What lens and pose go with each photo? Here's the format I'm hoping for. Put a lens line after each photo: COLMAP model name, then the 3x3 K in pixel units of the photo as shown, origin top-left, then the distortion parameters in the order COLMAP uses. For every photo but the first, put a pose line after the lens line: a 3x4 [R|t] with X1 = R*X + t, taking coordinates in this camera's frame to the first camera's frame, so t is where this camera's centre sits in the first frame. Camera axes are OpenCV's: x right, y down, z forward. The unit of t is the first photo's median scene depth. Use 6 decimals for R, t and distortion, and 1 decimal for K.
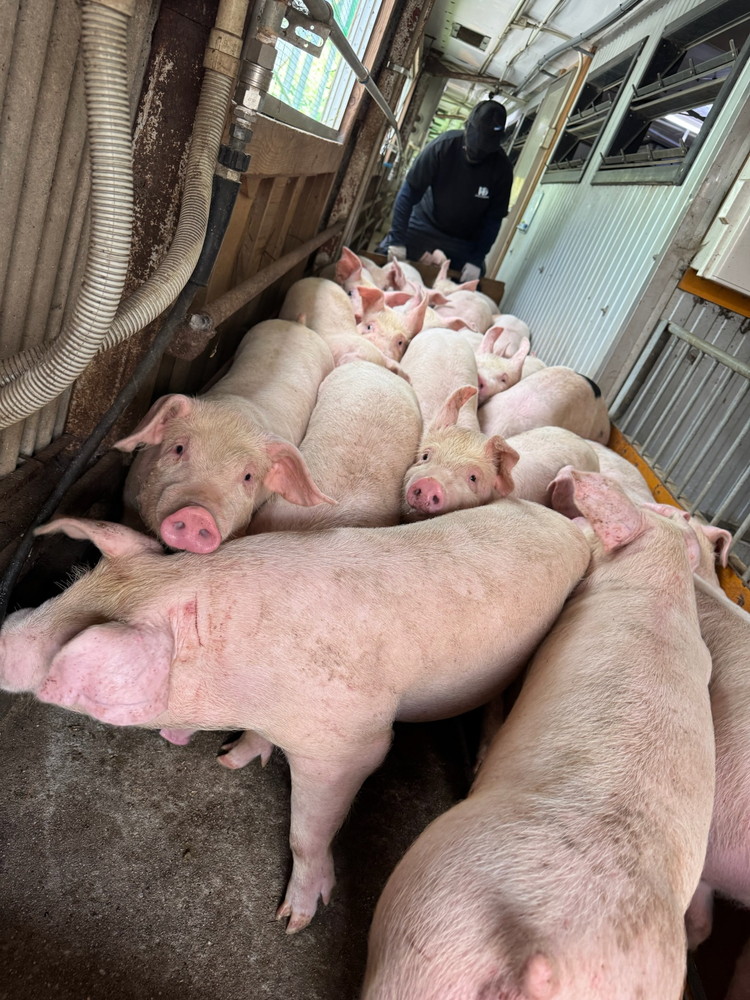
lens RADIAL K [[713.7, 0, 377.9], [0, 713.7, 503.0], [0, 0, 1]] dist [-0.006766, 0.003181]
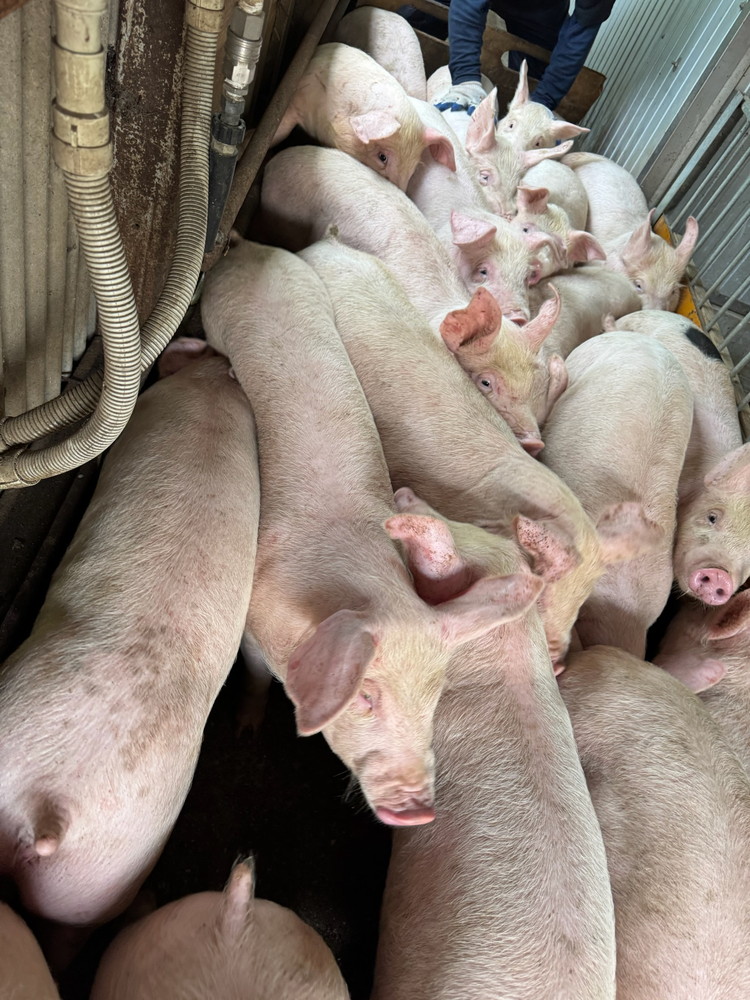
lens RADIAL K [[713.7, 0, 371.3], [0, 713.7, 497.1], [0, 0, 1]] dist [-0.006766, 0.003181]
pose [[0.997343, 0.012389, -0.071790, 0.050486], [0.016357, 0.922191, 0.386389, -0.316127], [0.070991, -0.386536, 0.919538, -0.041280]]
